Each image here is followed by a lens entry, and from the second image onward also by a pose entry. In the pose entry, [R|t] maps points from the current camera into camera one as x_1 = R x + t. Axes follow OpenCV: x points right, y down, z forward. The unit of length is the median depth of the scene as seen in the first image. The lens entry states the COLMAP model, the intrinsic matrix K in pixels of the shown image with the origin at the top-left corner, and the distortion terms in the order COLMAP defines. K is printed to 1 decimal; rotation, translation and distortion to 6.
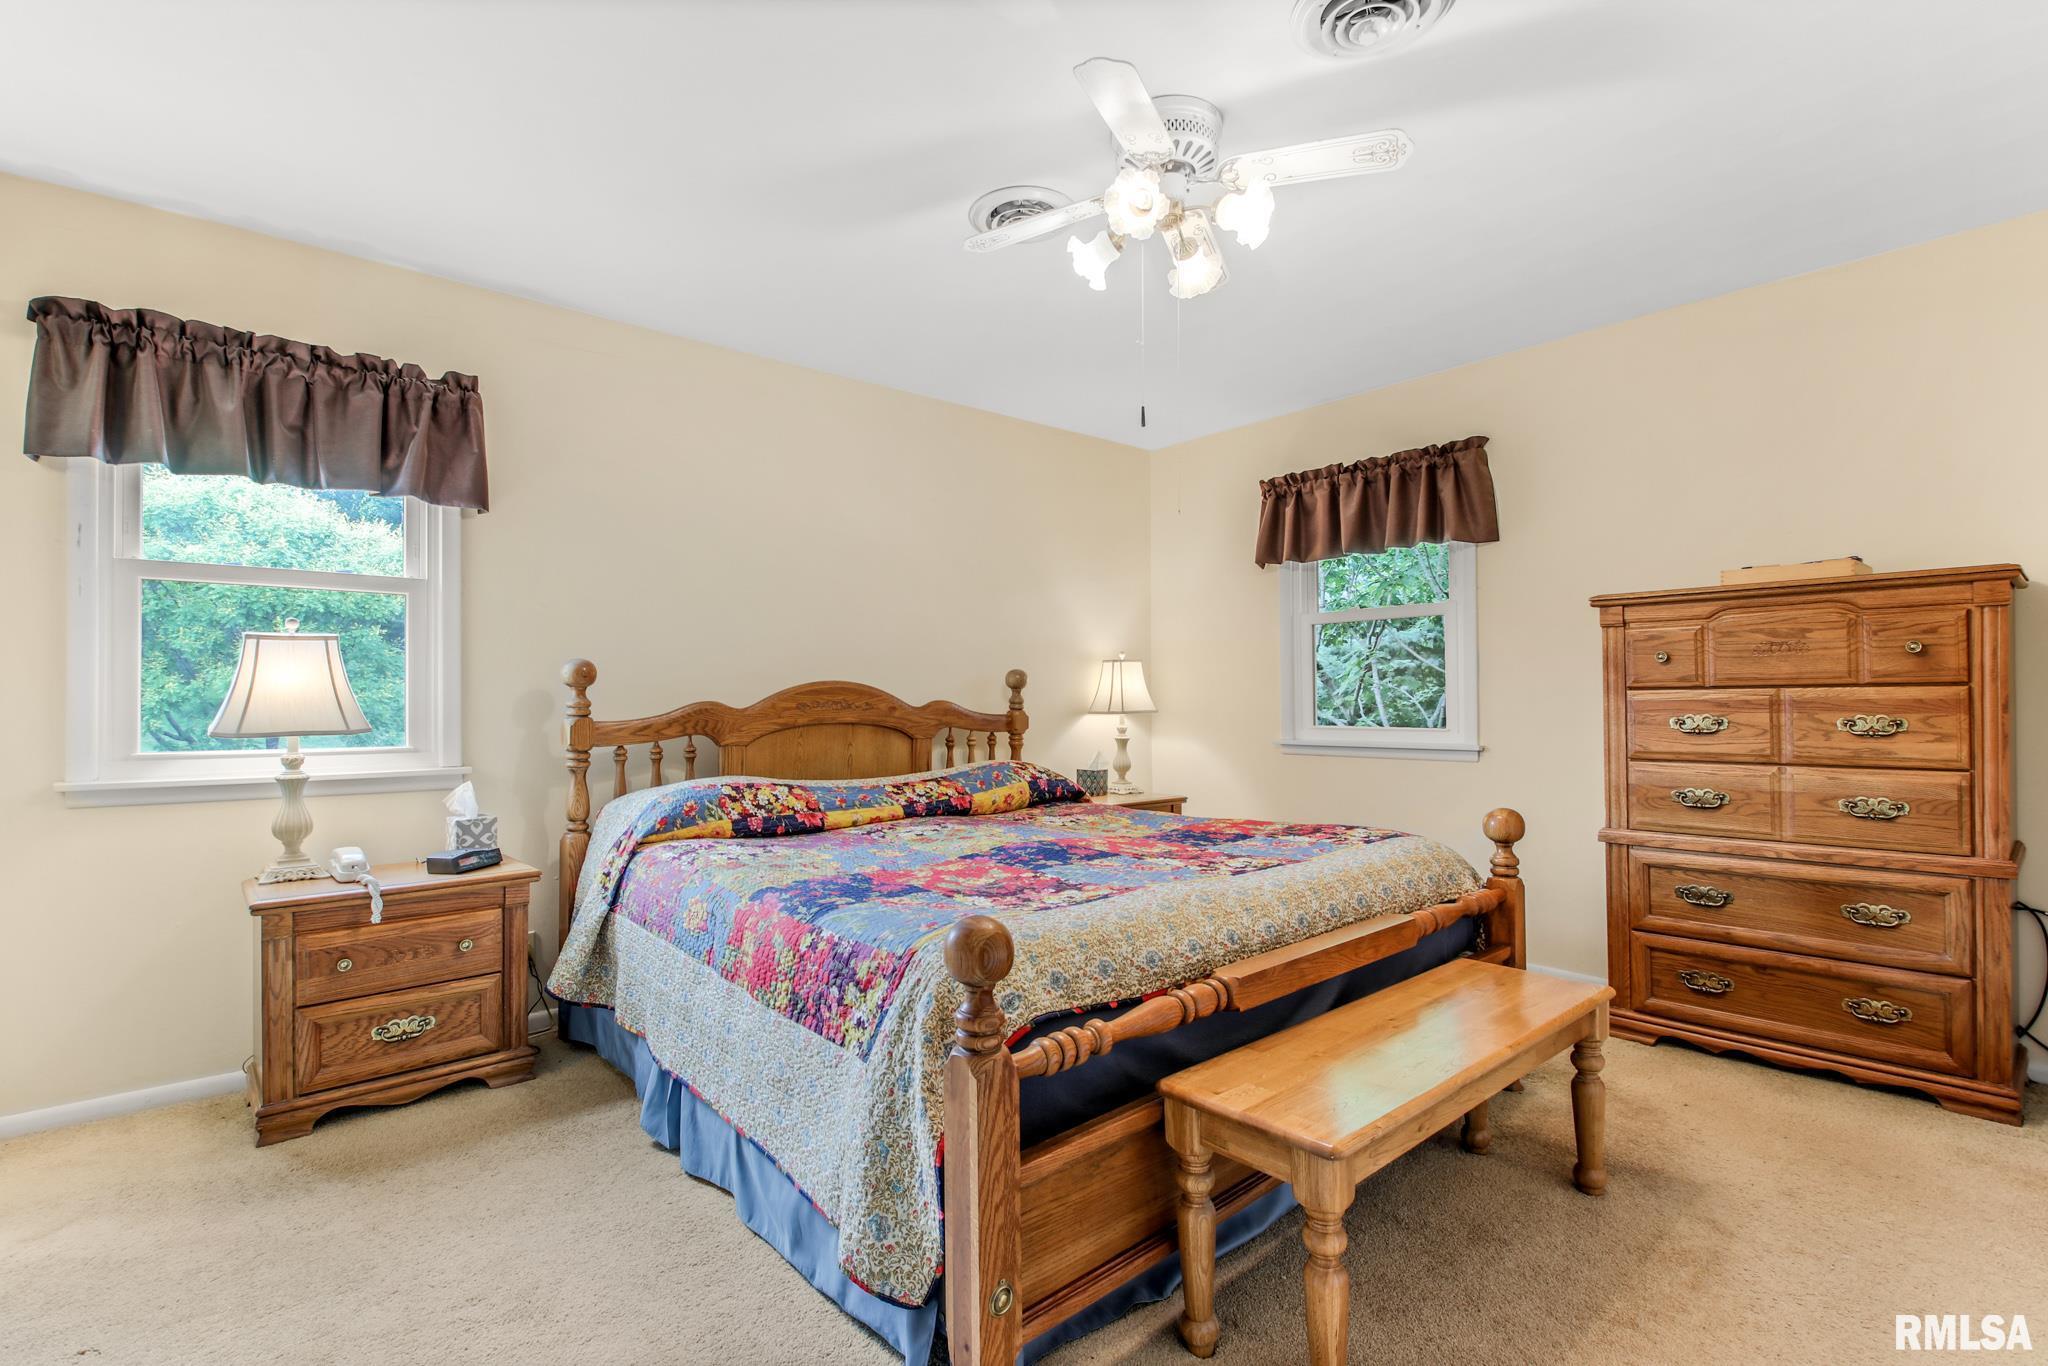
lens RADIAL K [[960.0, 0, 1002.9], [0, 960.0, 692.3], [0, 0, 1]] dist [0.019308, -0.011642]
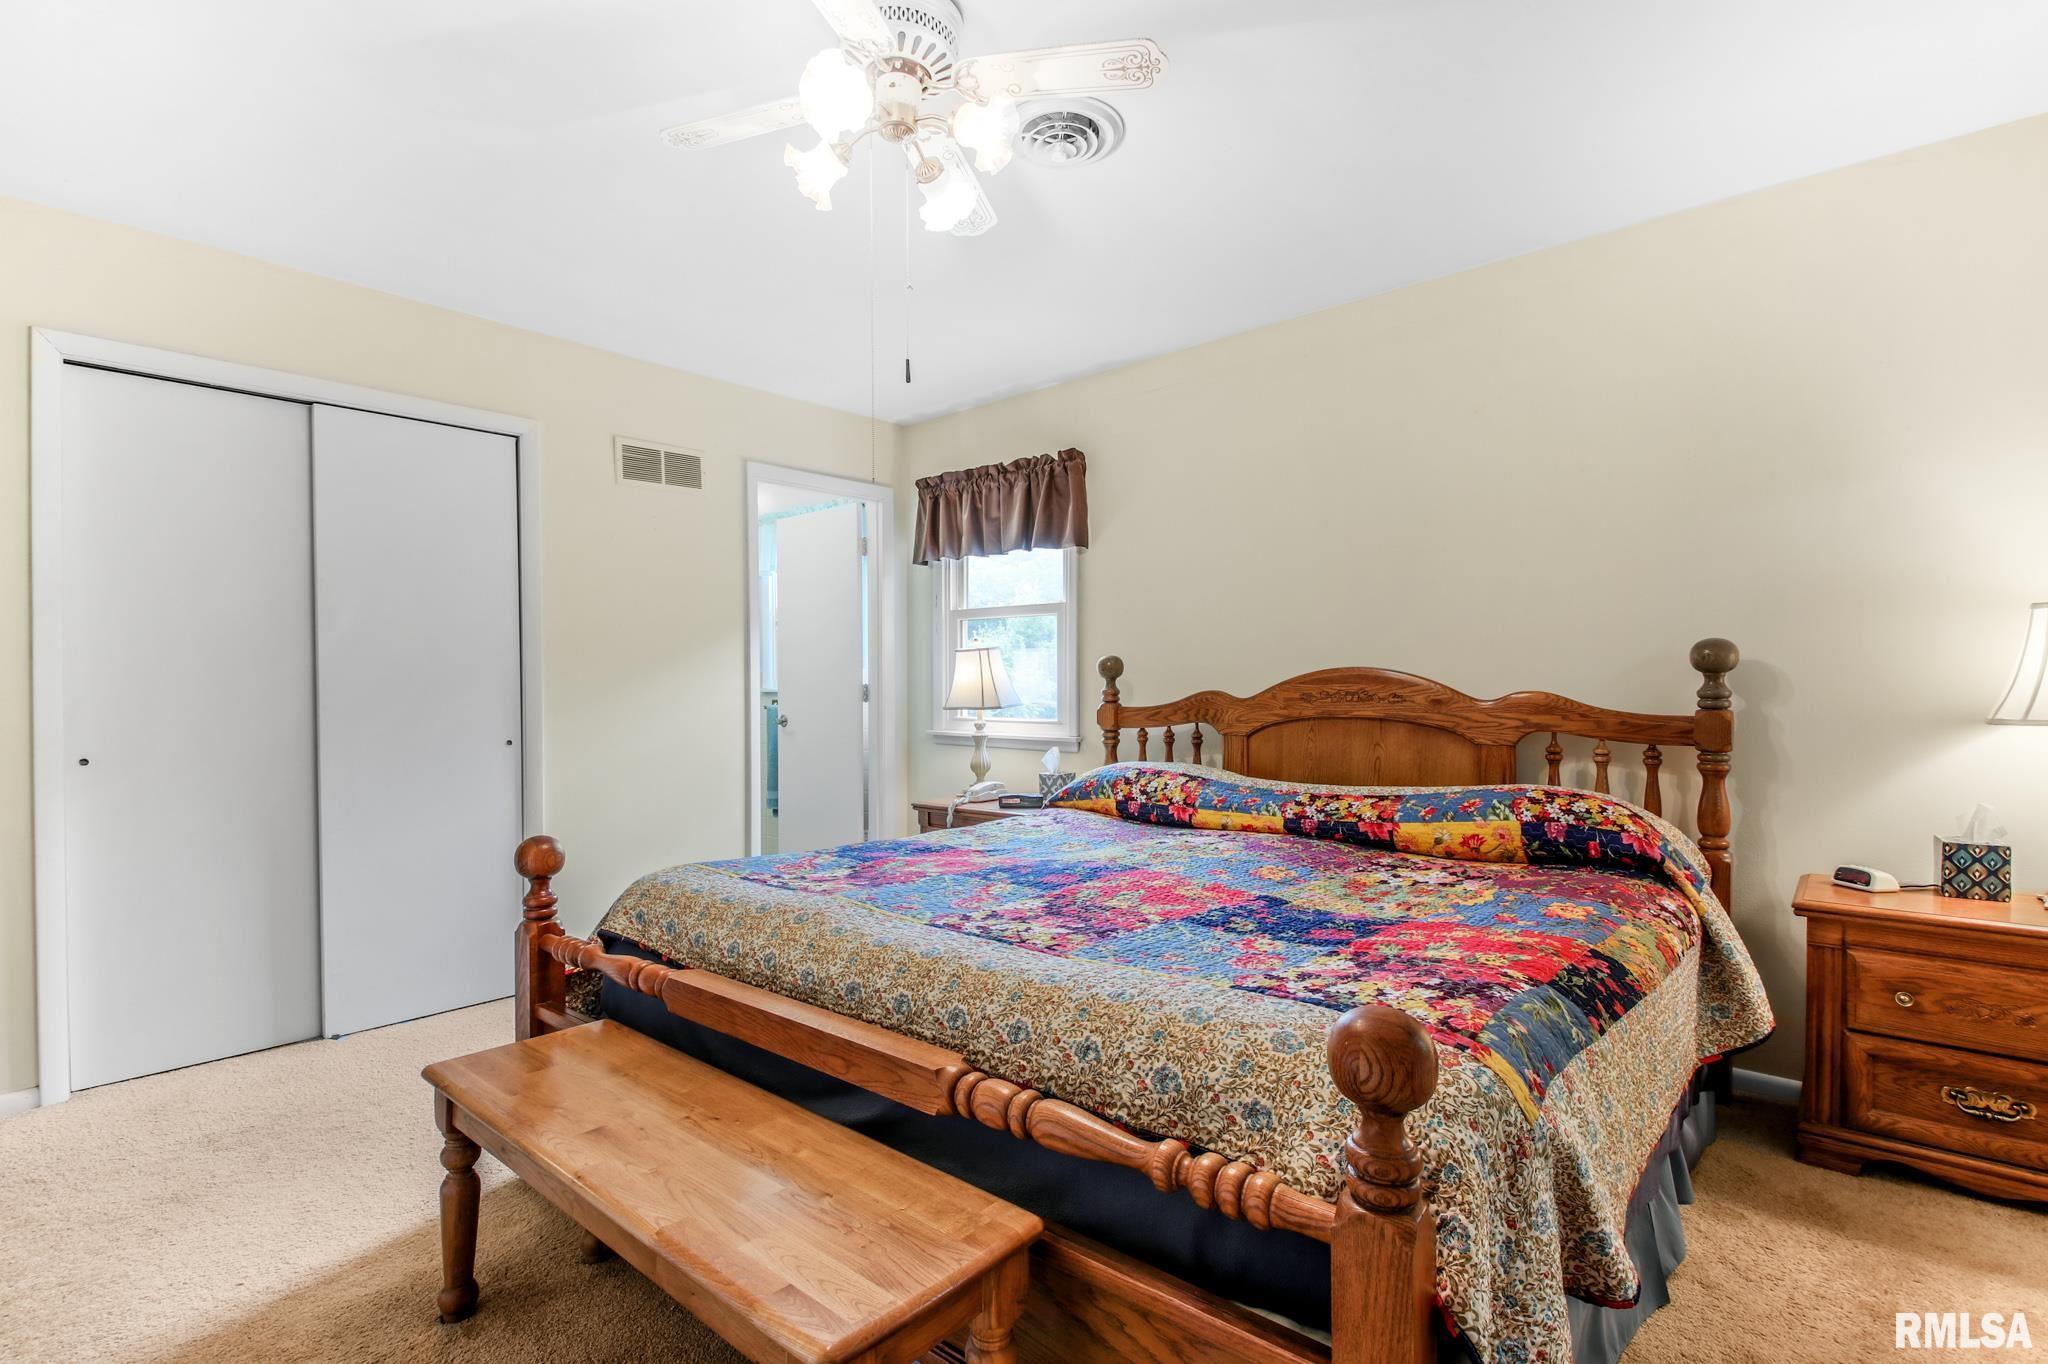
lens RADIAL K [[960.0, 0, 1017.4], [0, 960.0, 673.4], [0, 0, 1]] dist [0.019308, -0.011642]
pose [[0.141695, -0.007247, -0.989884, 0.630212], [0.008141, 0.999948, -0.006156, -0.003760], [0.989877, -0.007186, 0.141747, 0.597867]]
